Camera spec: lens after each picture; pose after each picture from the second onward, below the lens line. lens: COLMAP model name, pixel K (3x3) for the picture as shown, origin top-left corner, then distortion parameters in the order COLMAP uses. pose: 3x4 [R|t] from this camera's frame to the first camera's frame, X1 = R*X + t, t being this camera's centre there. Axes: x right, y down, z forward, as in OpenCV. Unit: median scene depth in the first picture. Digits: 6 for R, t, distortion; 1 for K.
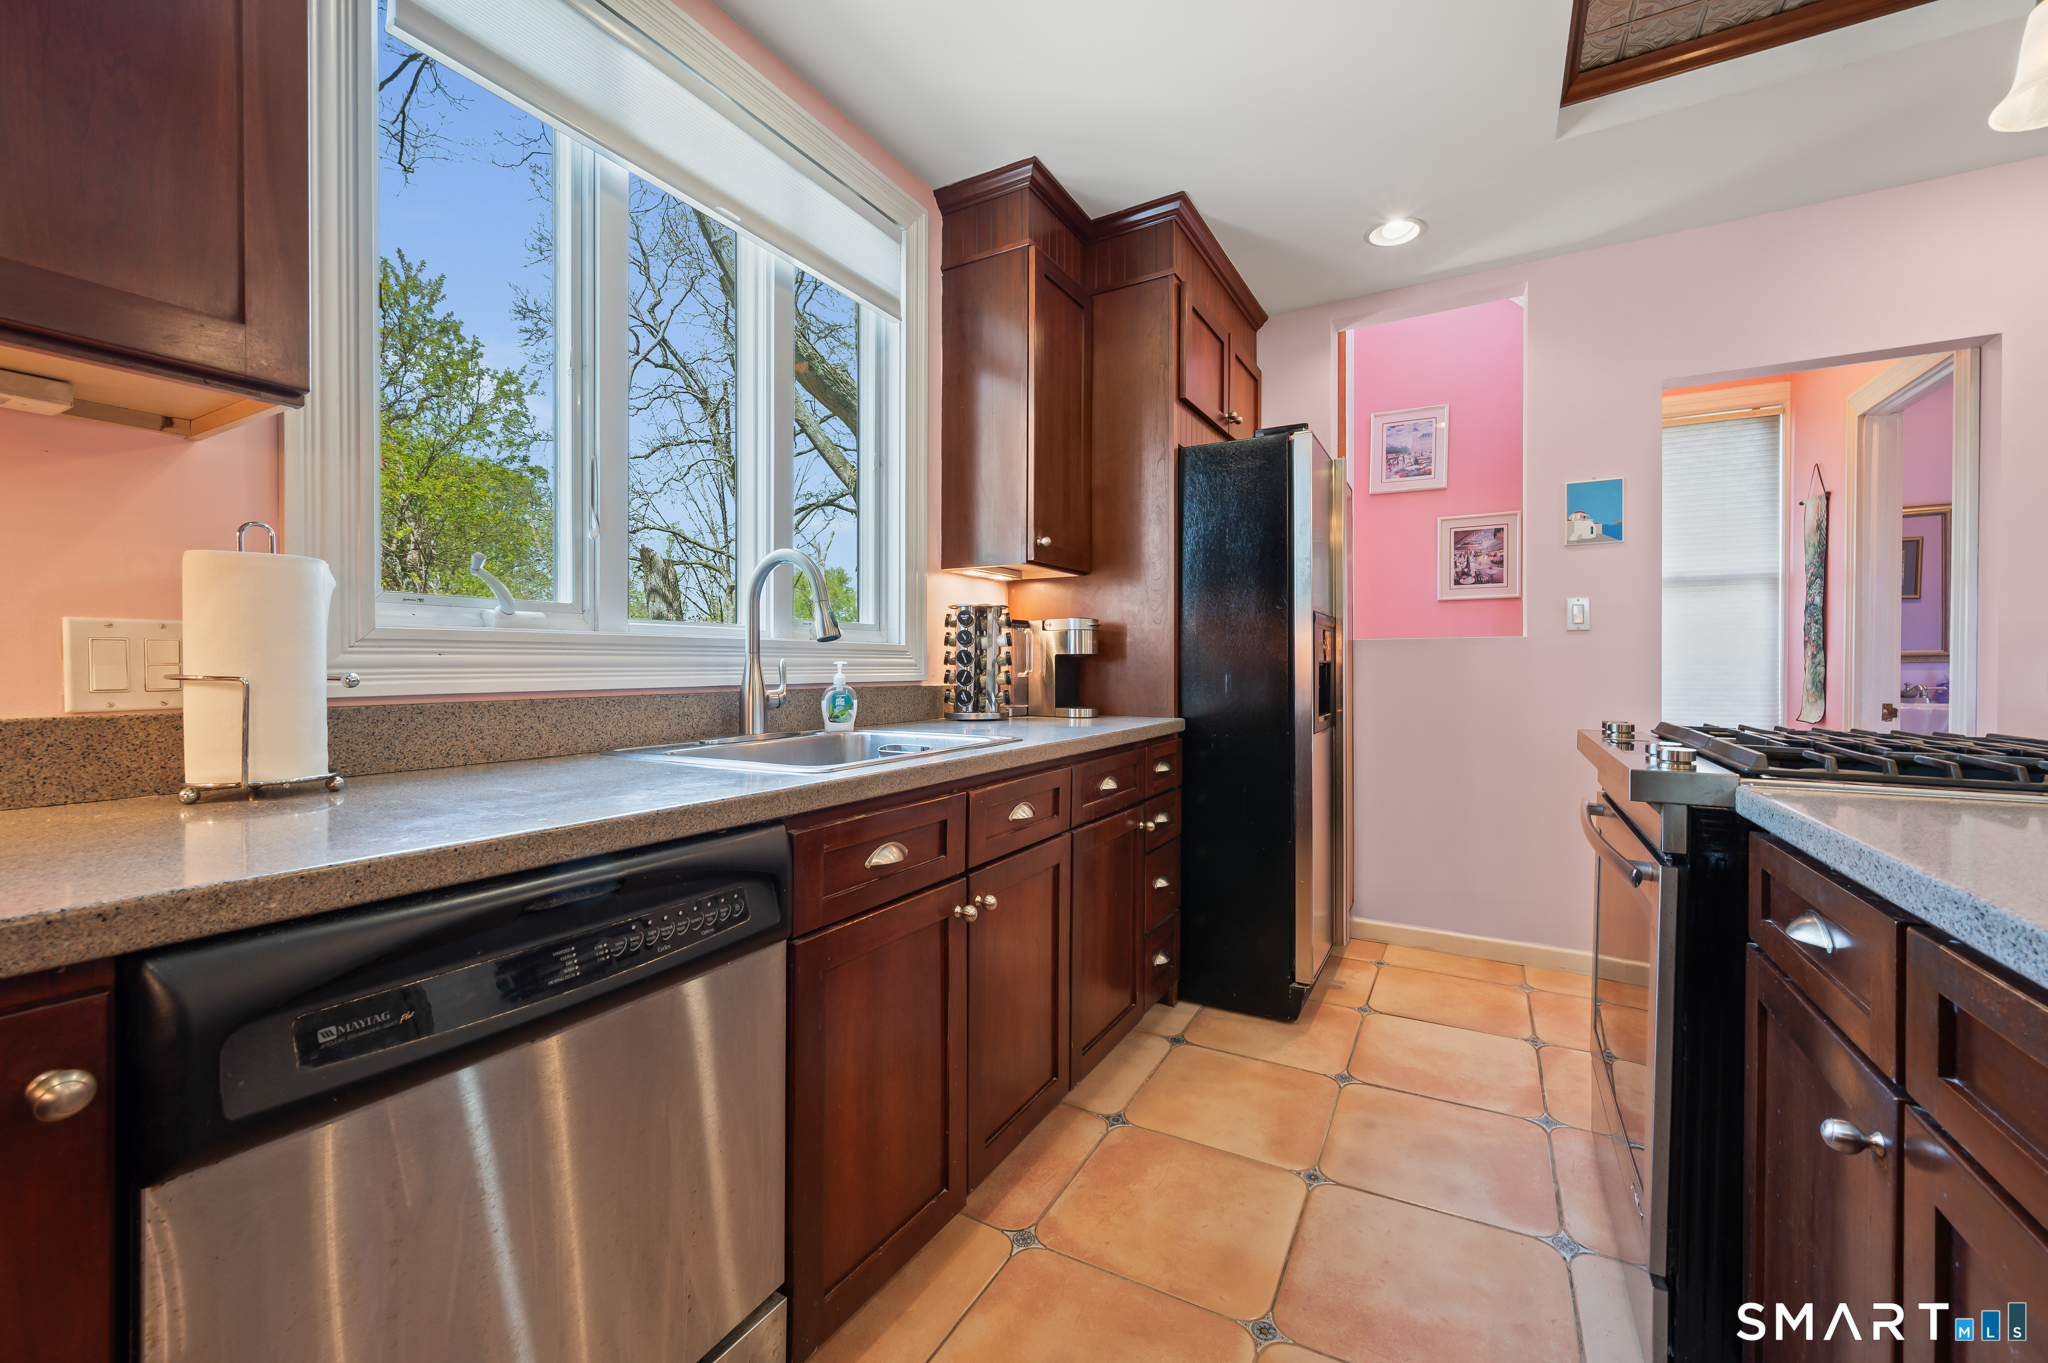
lens RADIAL K [[811.7, 0, 1029.4], [0, 811.7, 675.7], [0, 0, 1]] dist [-0.004159, 0.000468]
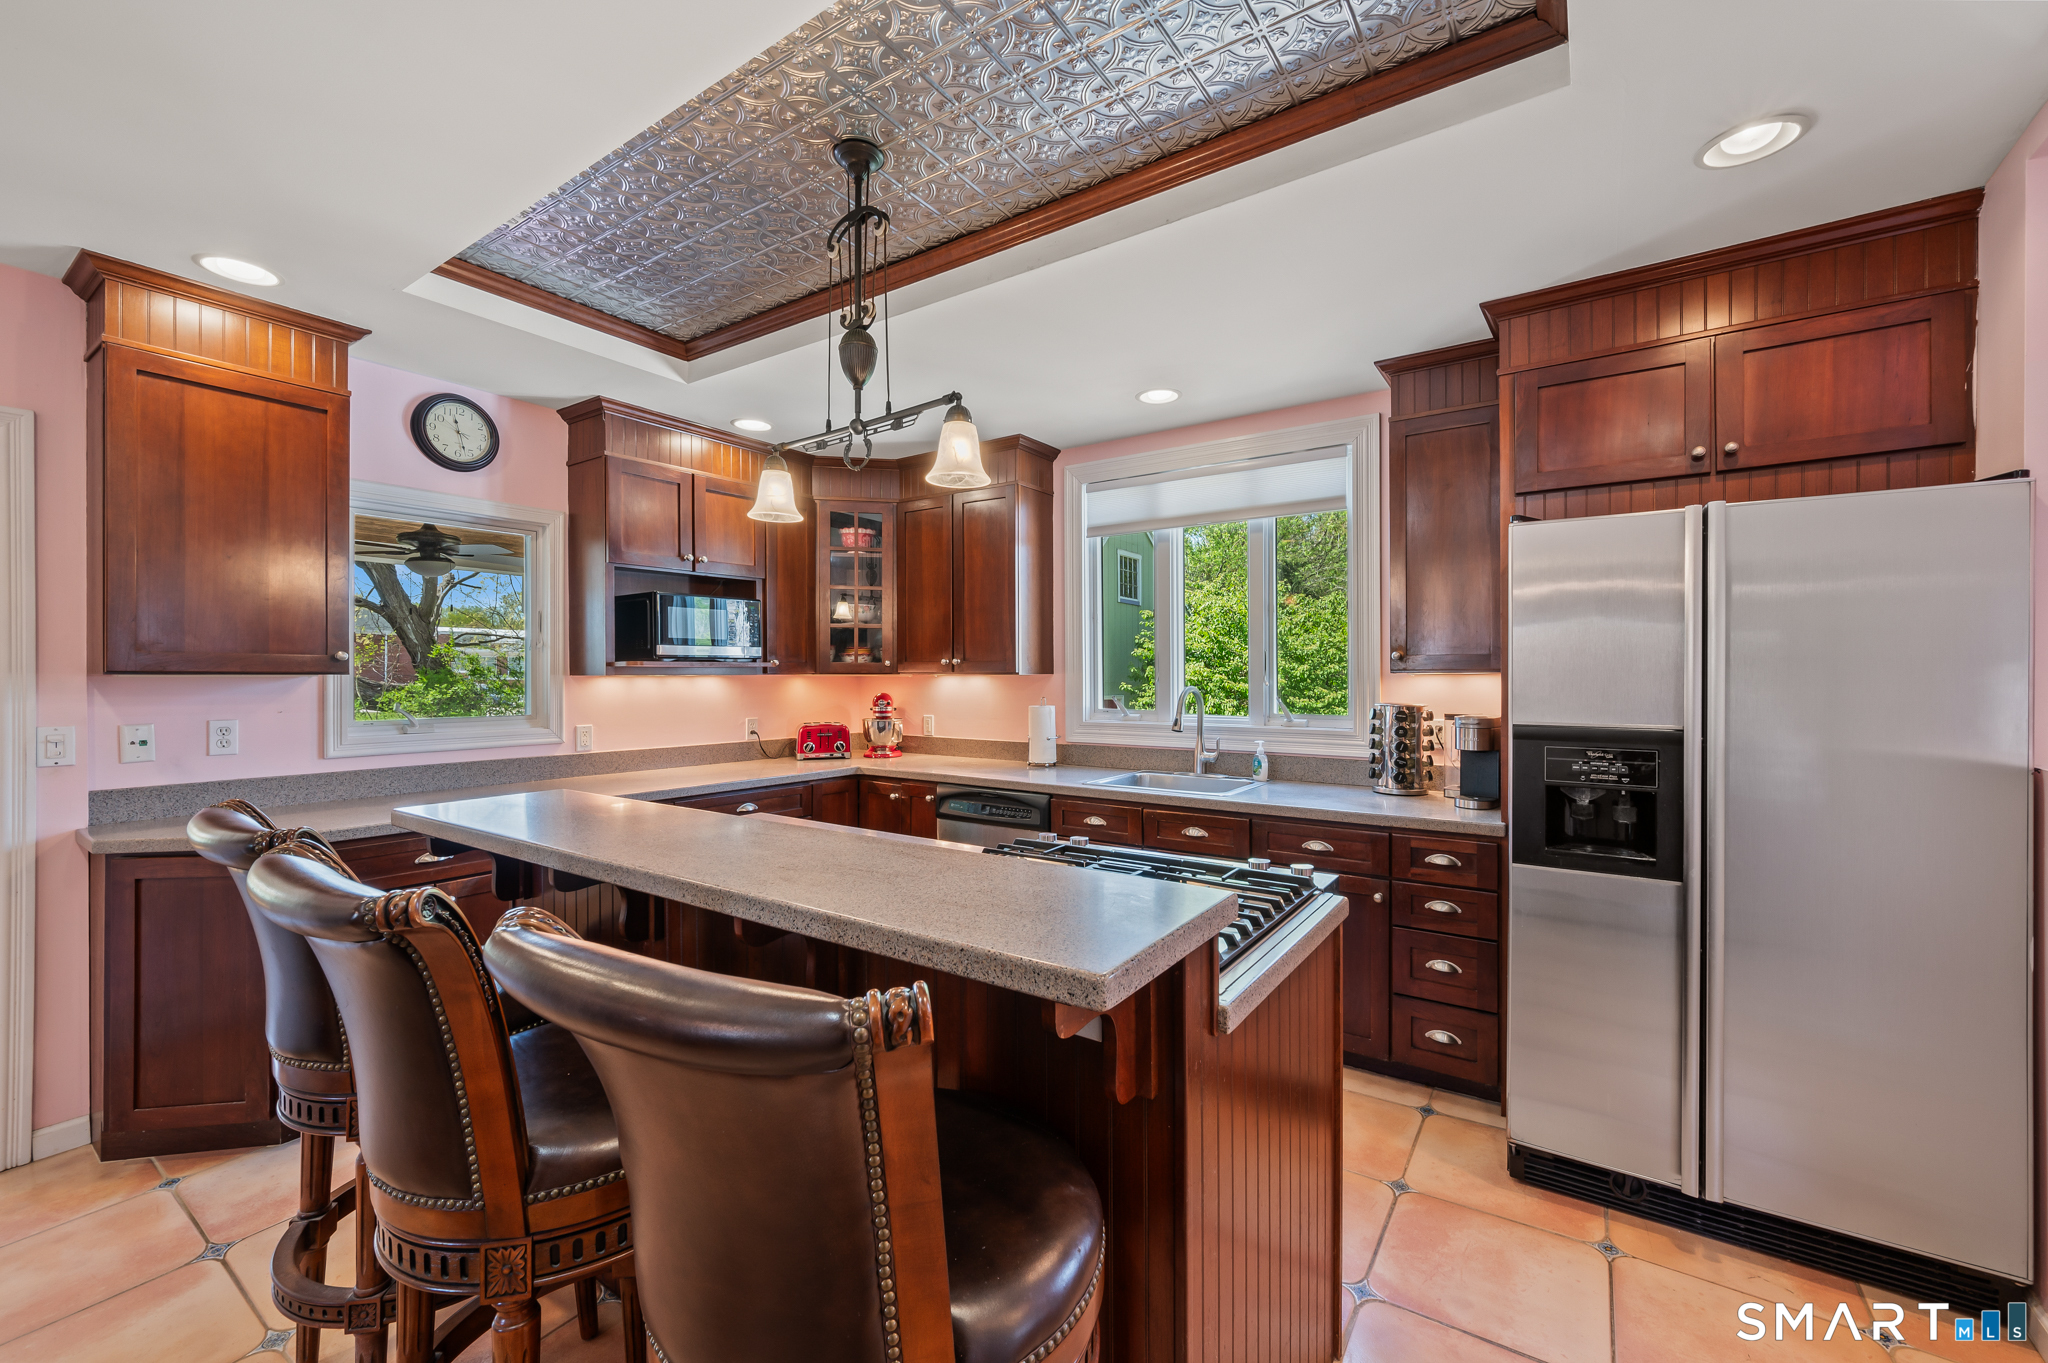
lens RADIAL K [[811.7, 0, 1044.7], [0, 811.7, 676.9], [0, 0, 1]] dist [-0.004159, 0.000468]
pose [[-0.079015, 0.004331, -0.996864, 1.309165], [-0.010126, 0.999935, 0.005147, -0.134434], [0.996822, 0.010501, -0.078966, 0.567582]]
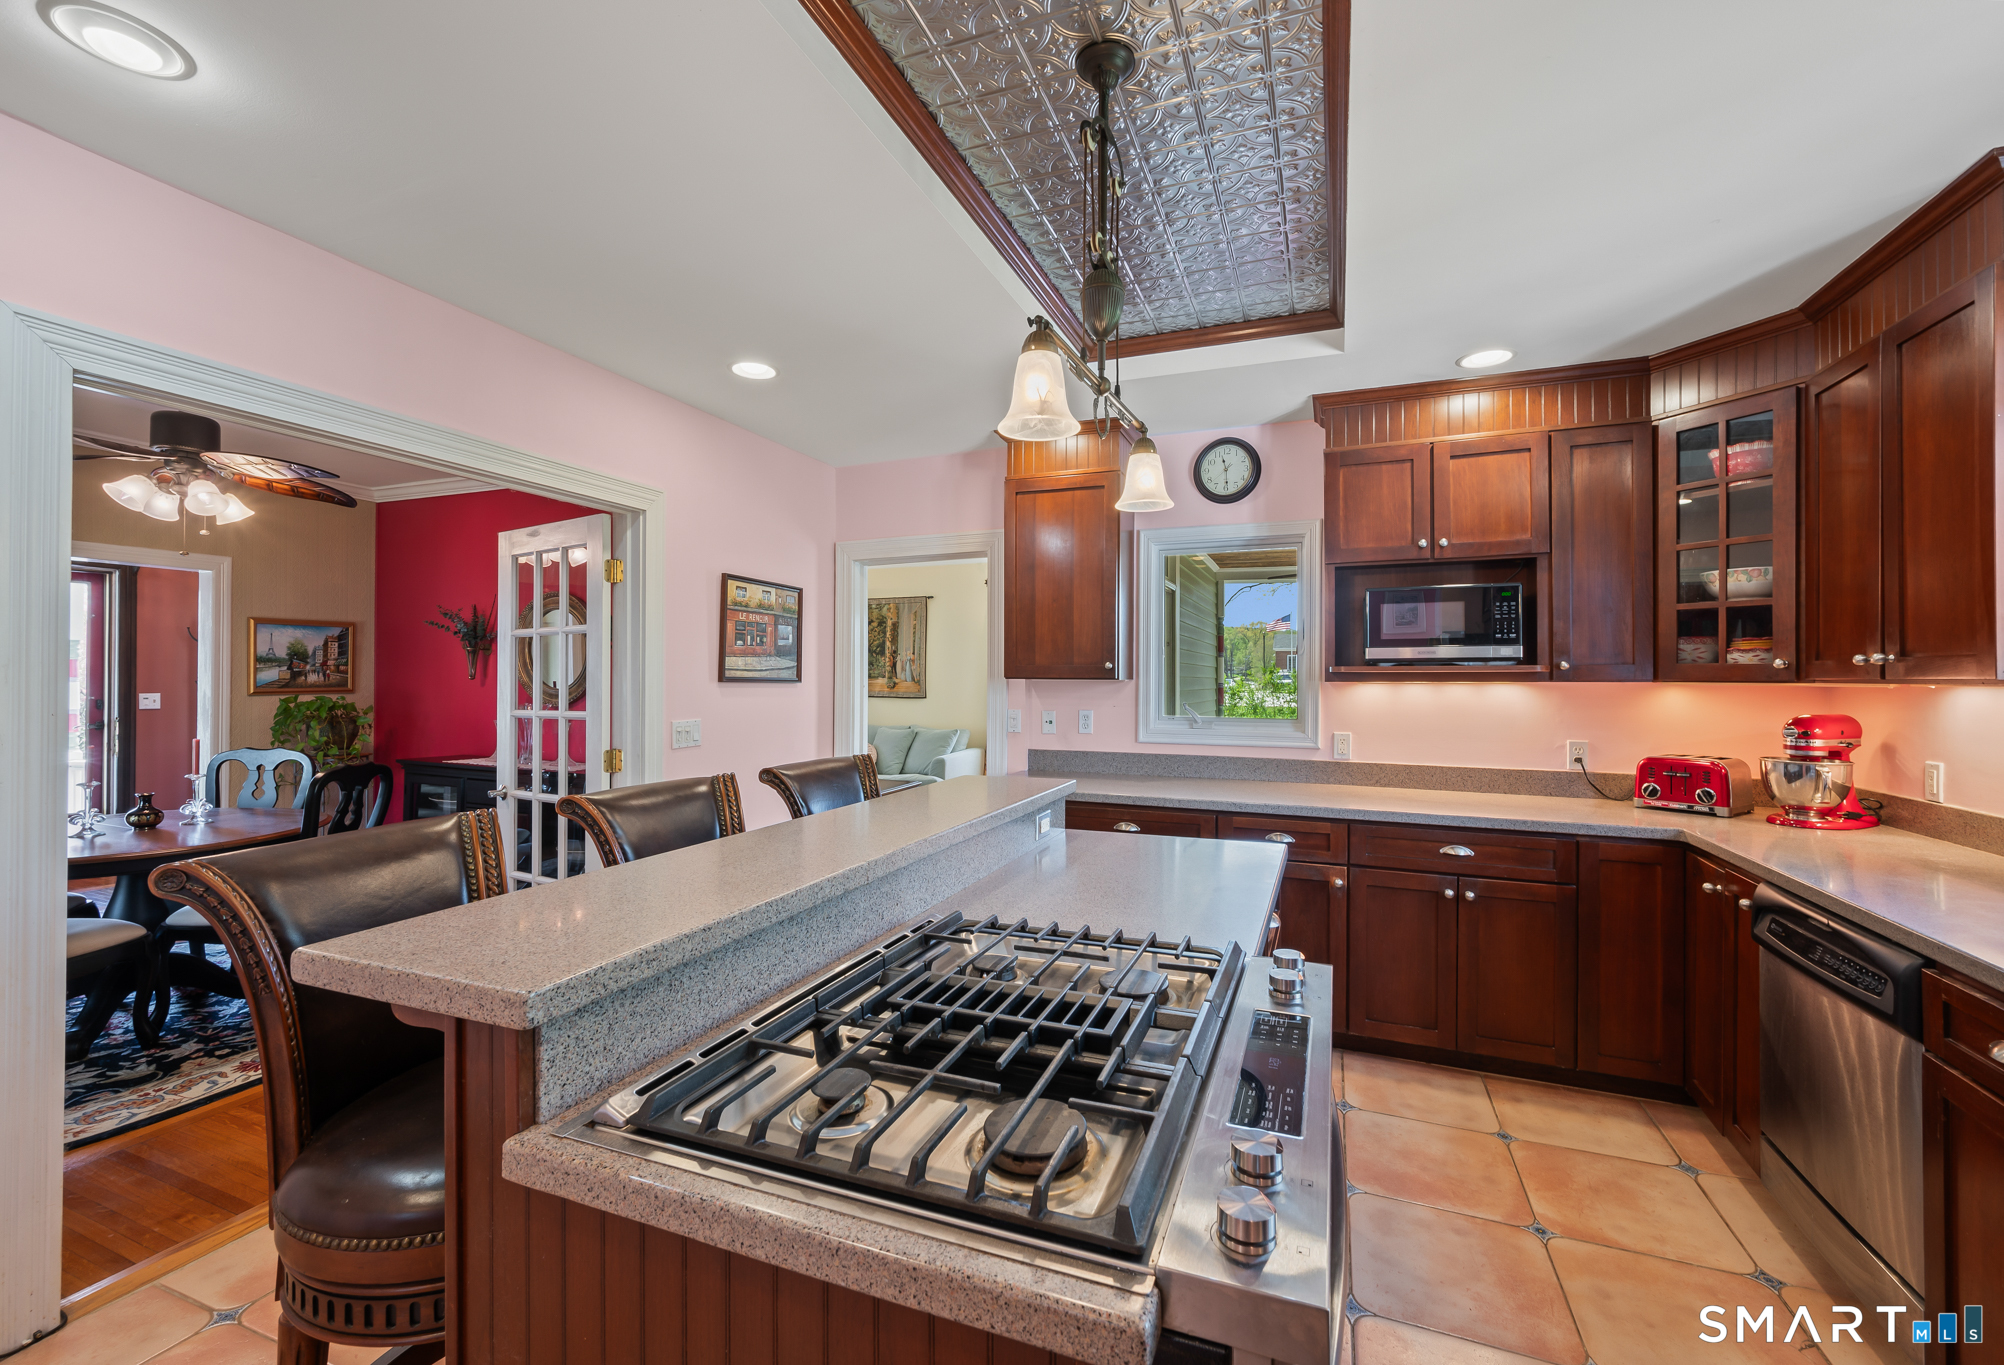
lens RADIAL K [[836.2, 0, 1020.3], [0, 836.2, 676.4], [0, 0, 1]] dist [0.001389, -0.000182]
pose [[-0.990749, -0.004746, -0.135622, 0.652948], [-0.005698, 0.999962, 0.006635, -0.136359], [0.135586, 0.007346, -0.990738, 1.018463]]
